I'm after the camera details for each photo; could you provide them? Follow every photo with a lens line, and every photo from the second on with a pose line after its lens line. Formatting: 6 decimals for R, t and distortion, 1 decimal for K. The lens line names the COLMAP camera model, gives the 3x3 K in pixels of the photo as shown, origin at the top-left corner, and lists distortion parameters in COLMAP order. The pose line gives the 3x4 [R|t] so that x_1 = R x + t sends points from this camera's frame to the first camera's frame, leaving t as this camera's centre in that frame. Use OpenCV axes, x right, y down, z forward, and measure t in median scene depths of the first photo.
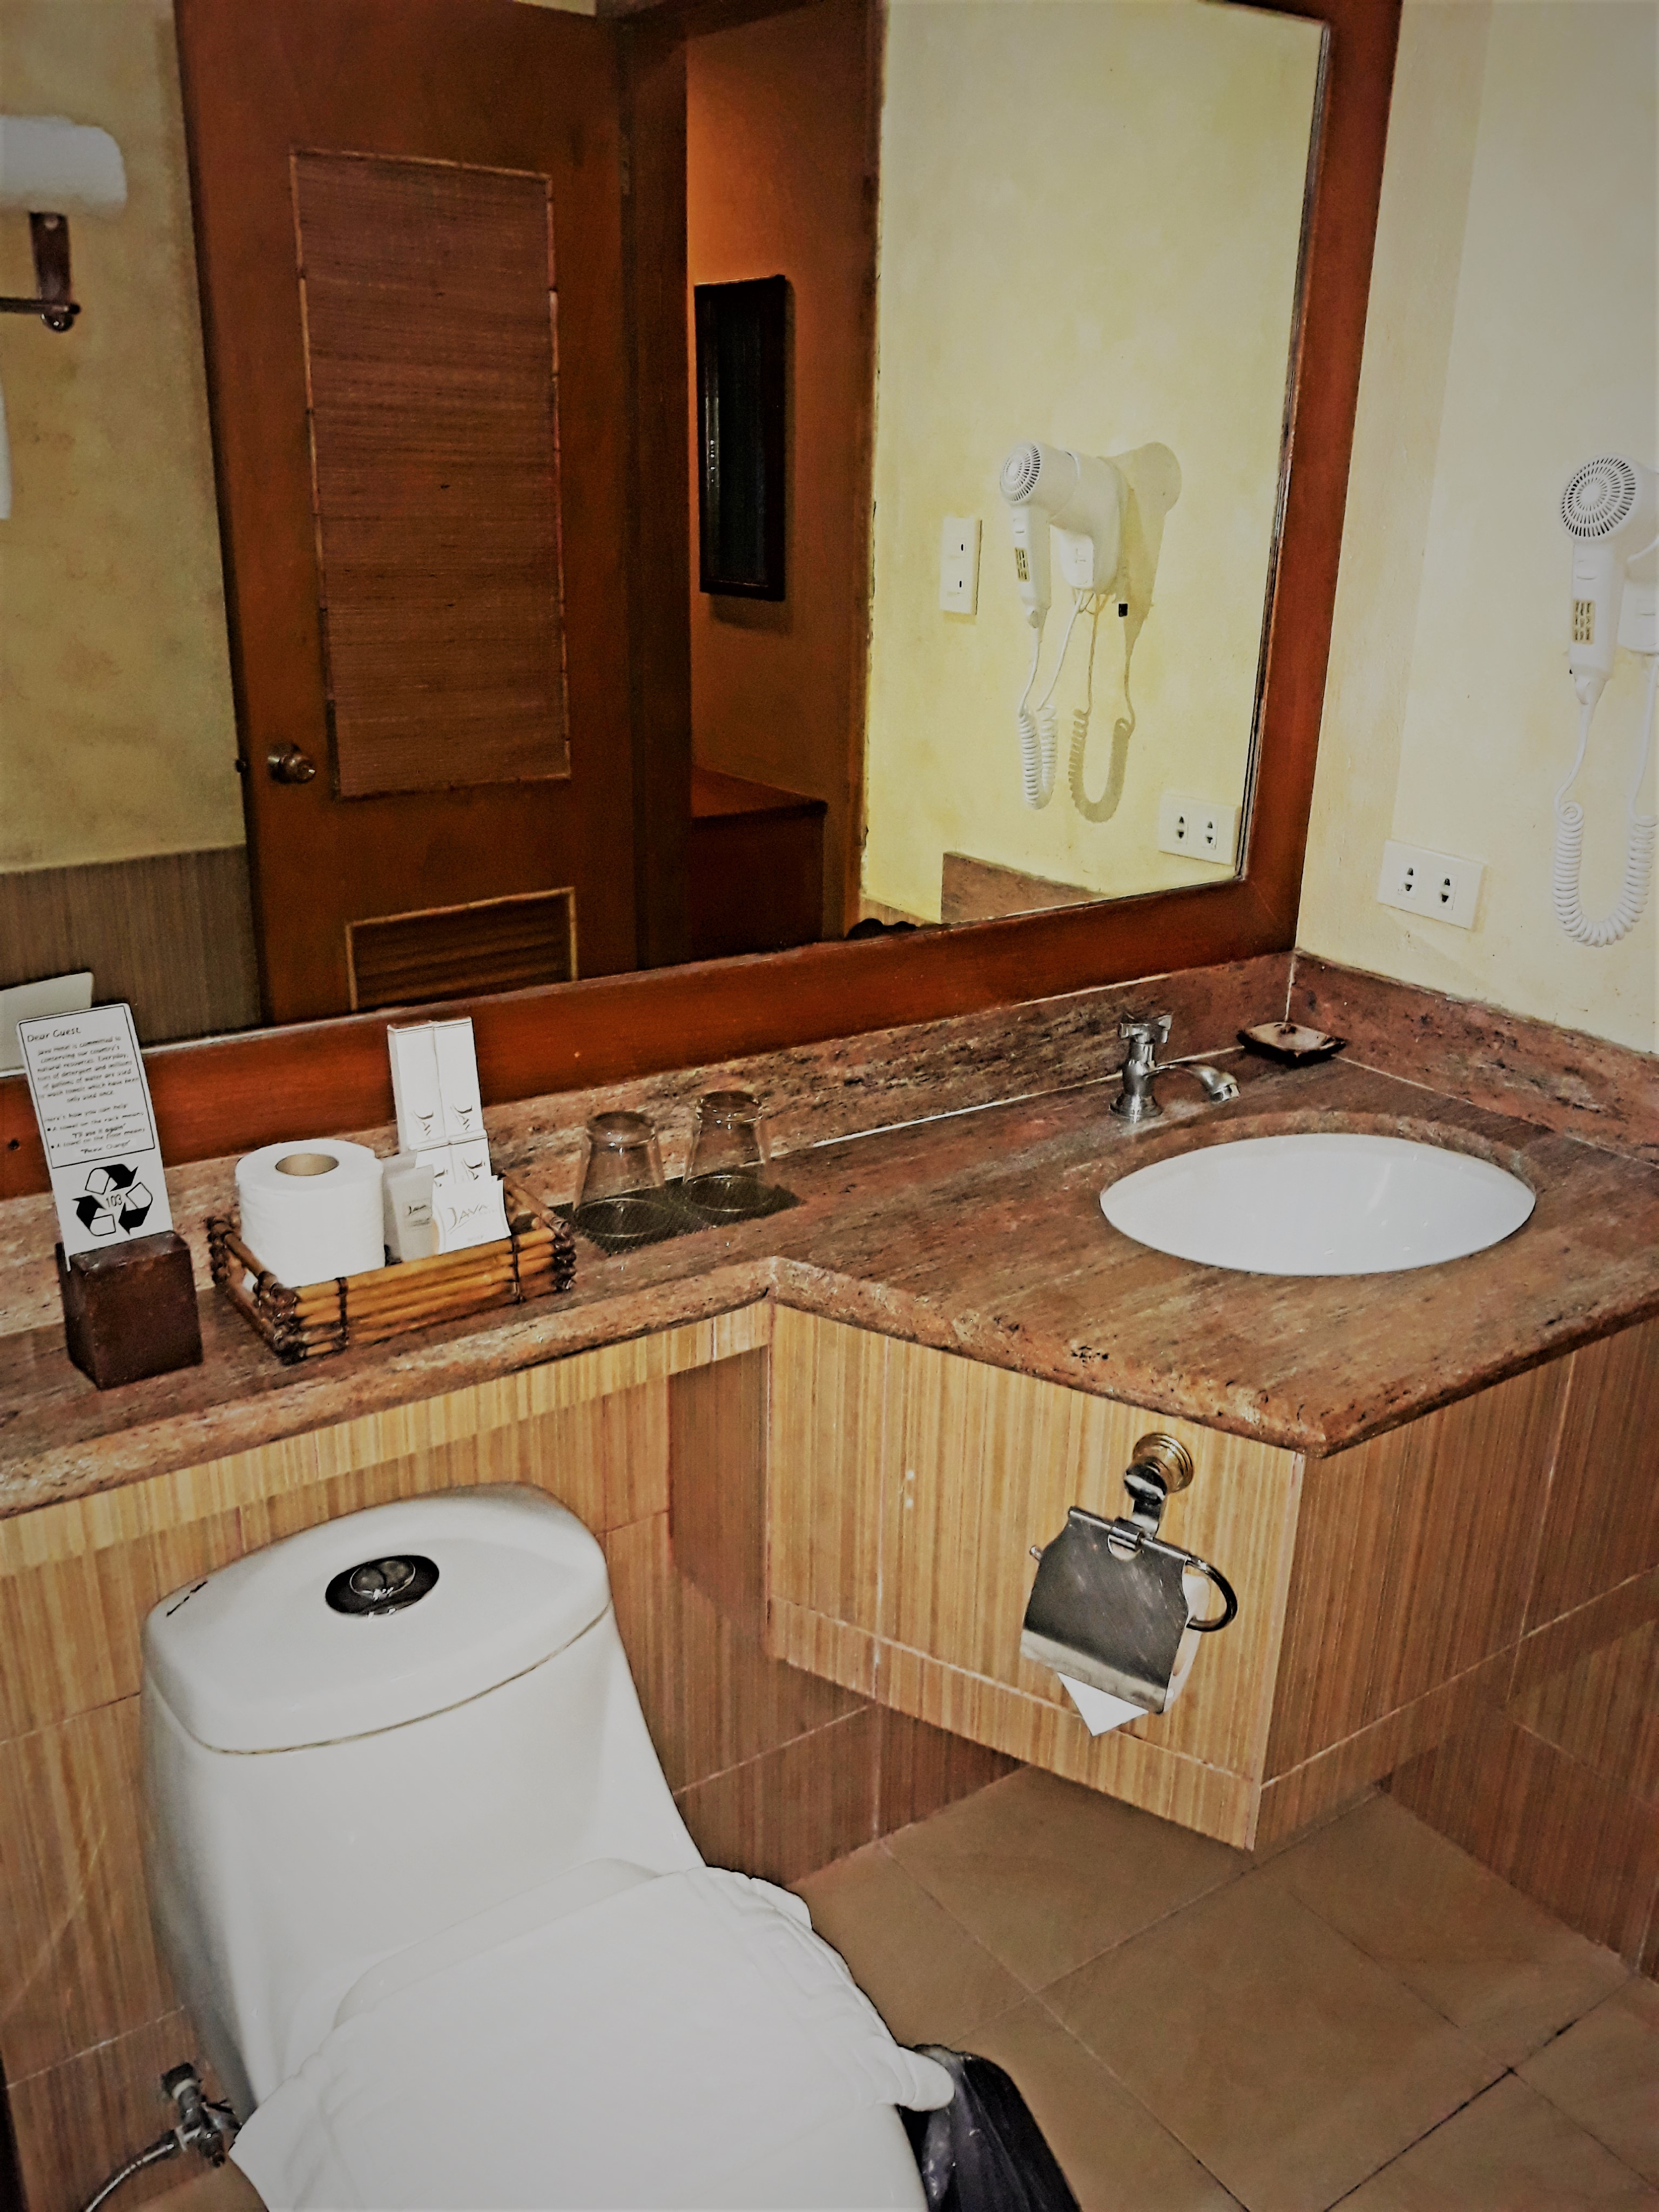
lens RADIAL K [[1763.6, 0, 827.4], [0, 1763.6, 1115.2], [0, 0, 1]] dist [0.068177, -0.013165]
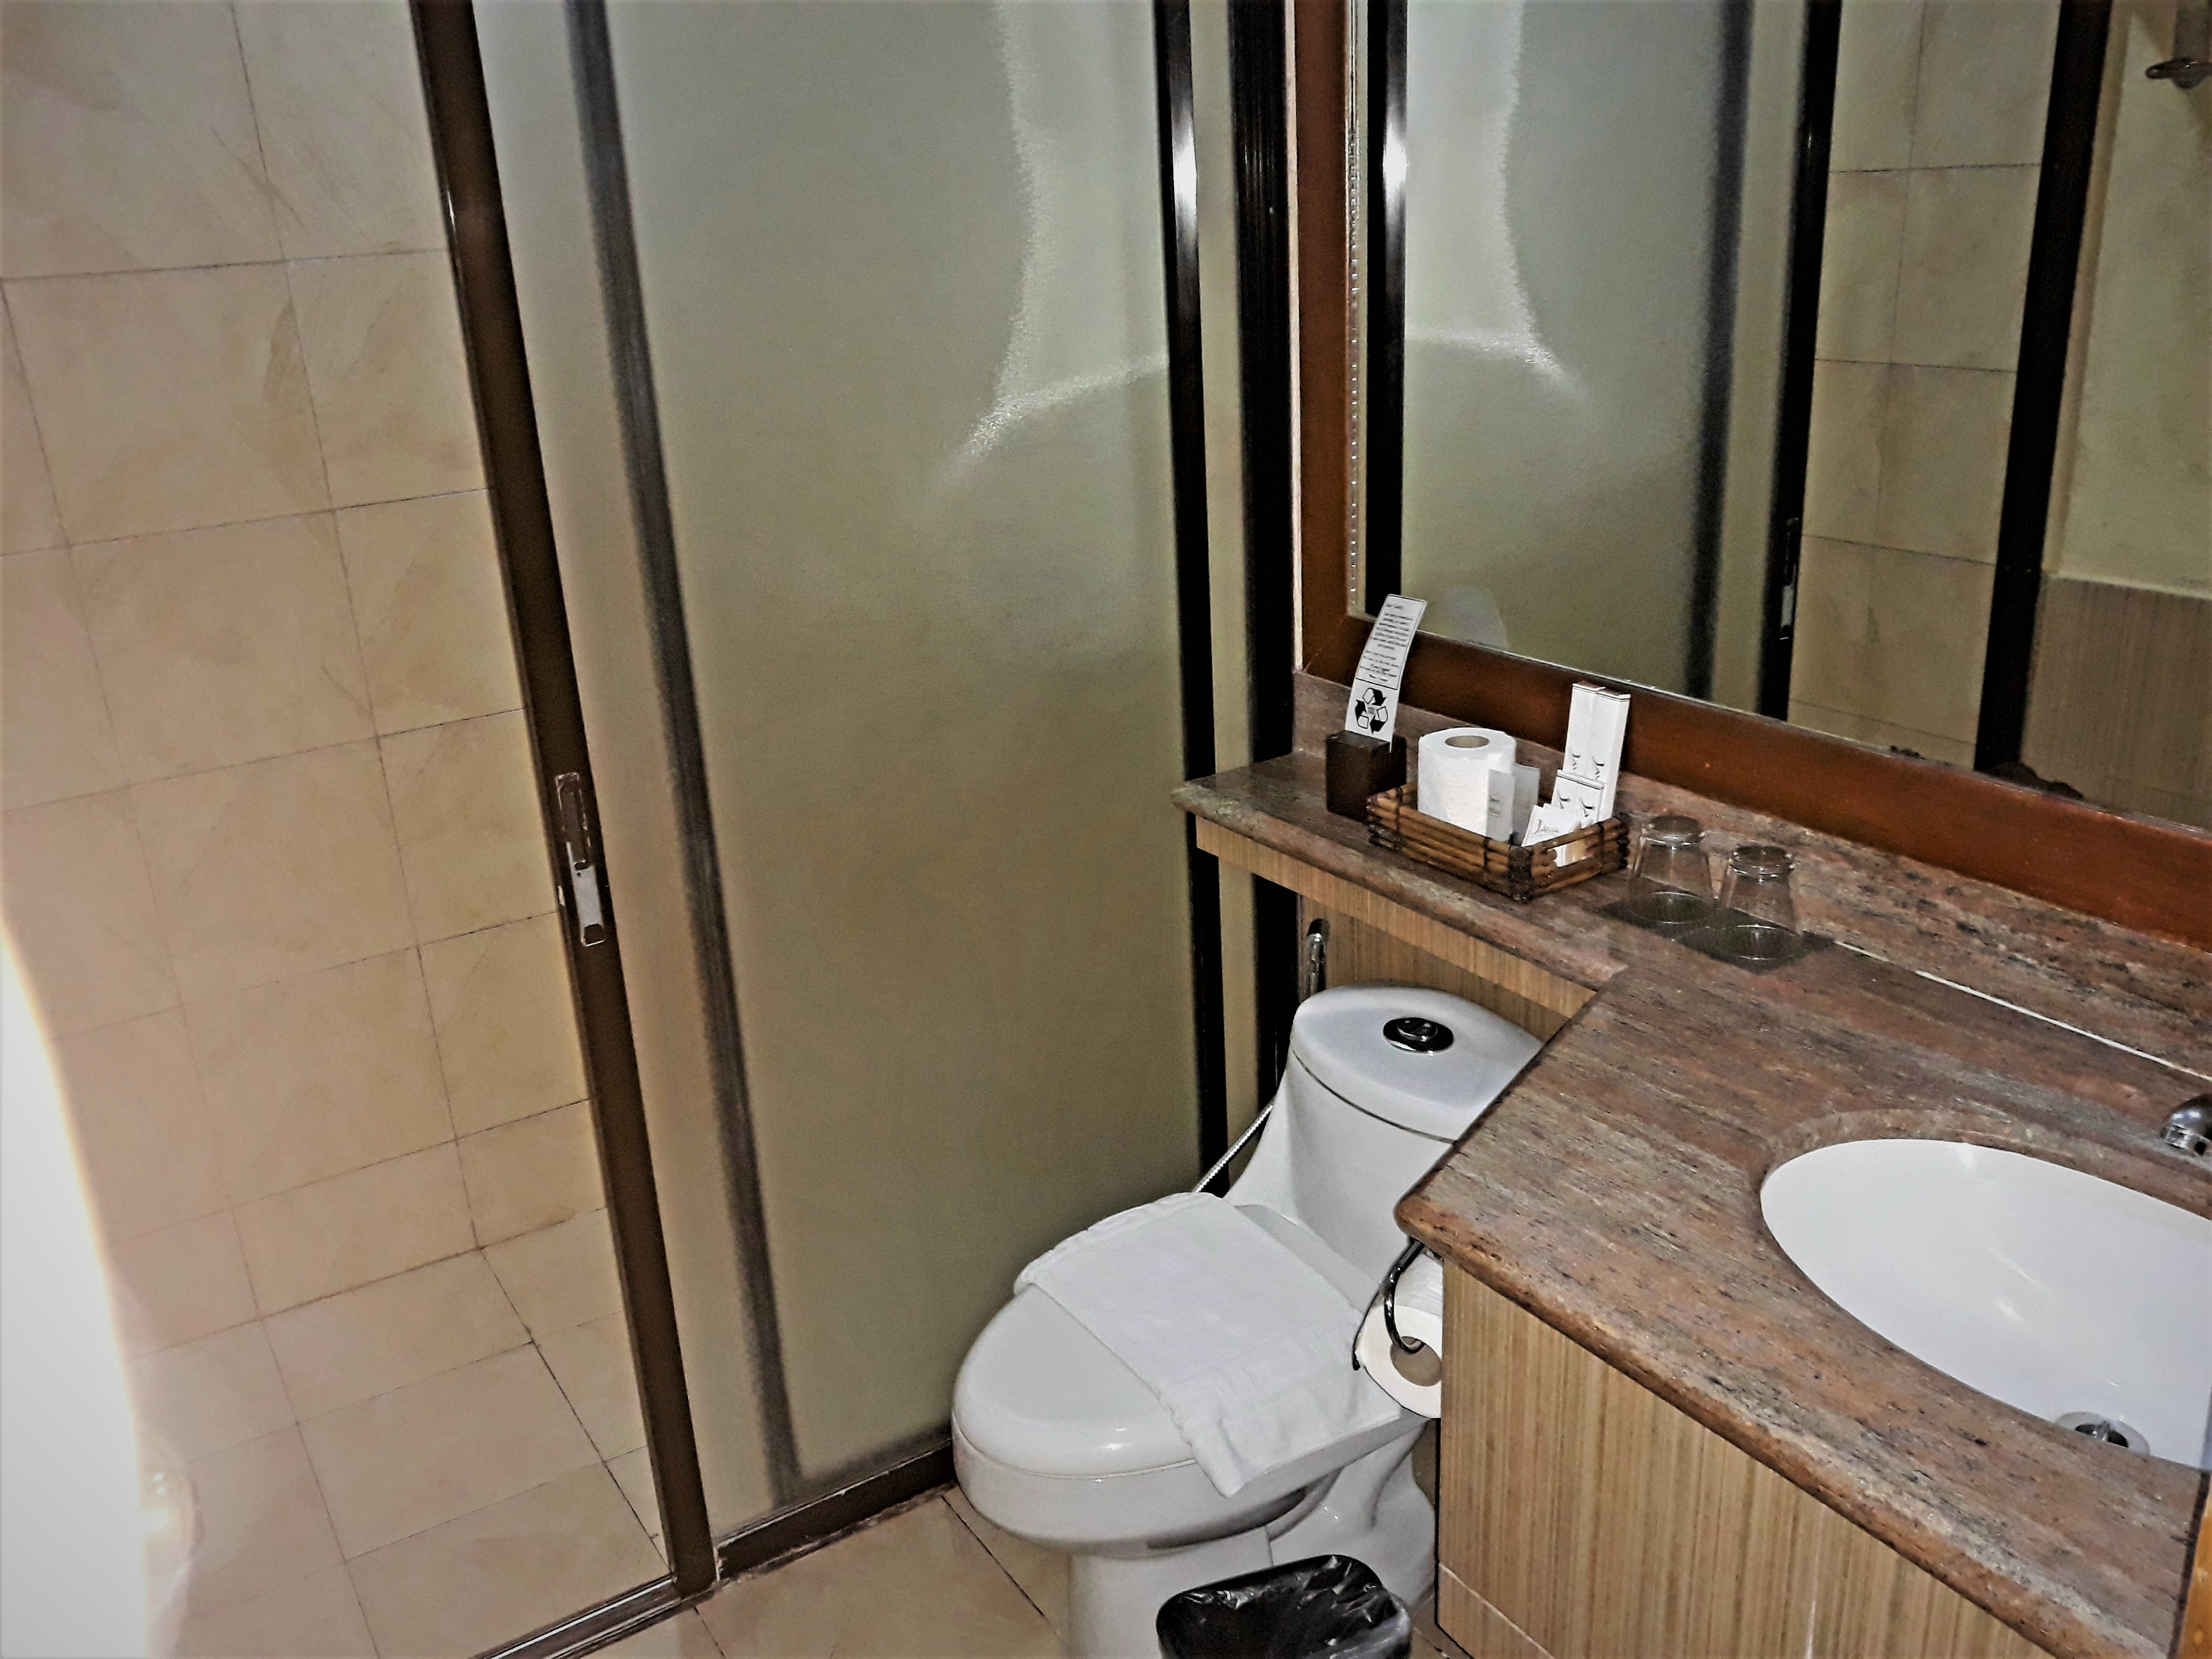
lens RADIAL K [[1763.6, 0, 1105.0], [0, 1763.6, 822.0], [0, 0, 1]] dist [0.068177, -0.013165]
pose [[-0.027628, 0.326069, -0.944942, 0.948346], [-0.307281, 0.896762, 0.318428, -0.243054], [0.951218, 0.299160, 0.075419, 0.531300]]
